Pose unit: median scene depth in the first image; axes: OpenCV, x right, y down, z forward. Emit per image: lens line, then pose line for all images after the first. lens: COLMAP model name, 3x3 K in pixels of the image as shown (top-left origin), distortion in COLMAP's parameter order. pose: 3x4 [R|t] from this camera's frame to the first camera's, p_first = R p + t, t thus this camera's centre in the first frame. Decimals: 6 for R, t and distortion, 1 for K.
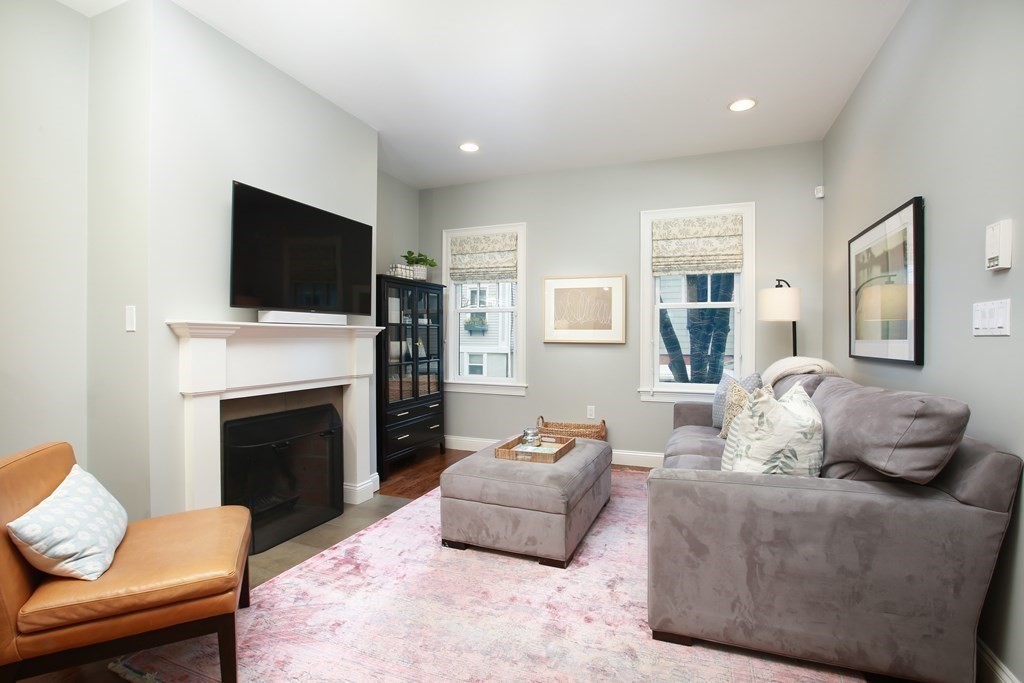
lens RADIAL K [[487.1, 0, 510.9], [0, 487.1, 341.3], [0, 0, 1]] dist [-0.003867, 0.000107]
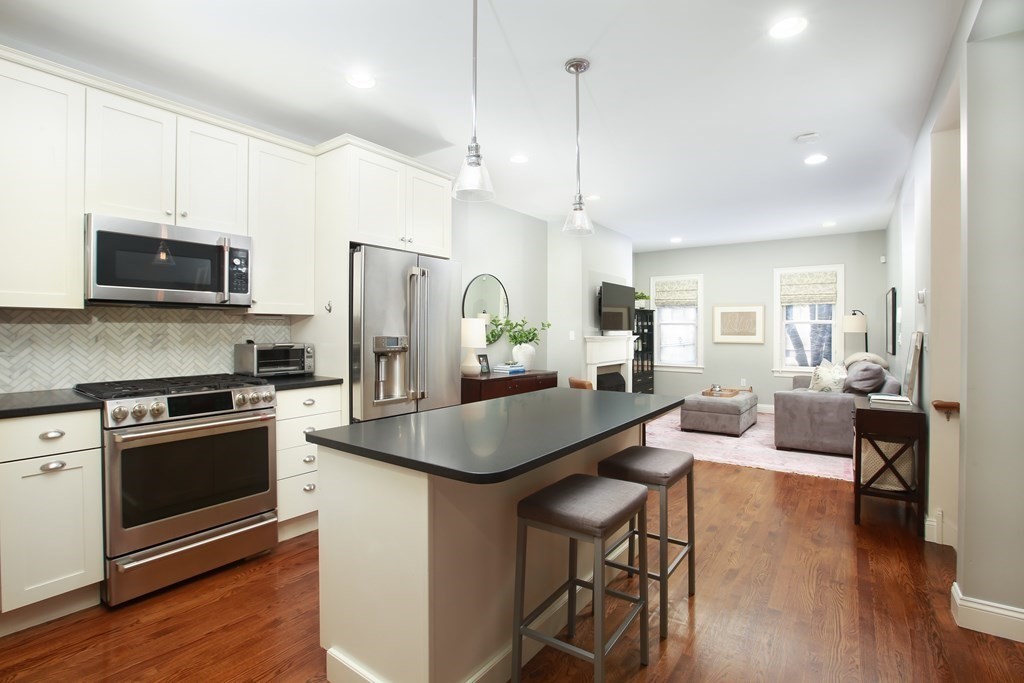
lens RADIAL K [[487.1, 0, 527.7], [0, 487.1, 334.6], [0, 0, 1]] dist [-0.003867, 0.000107]
pose [[0.977049, 0.001840, -0.213007, -0.252728], [-0.001963, 0.999998, -0.000366, -0.029684], [0.213006, 0.000776, 0.977051, -1.005574]]
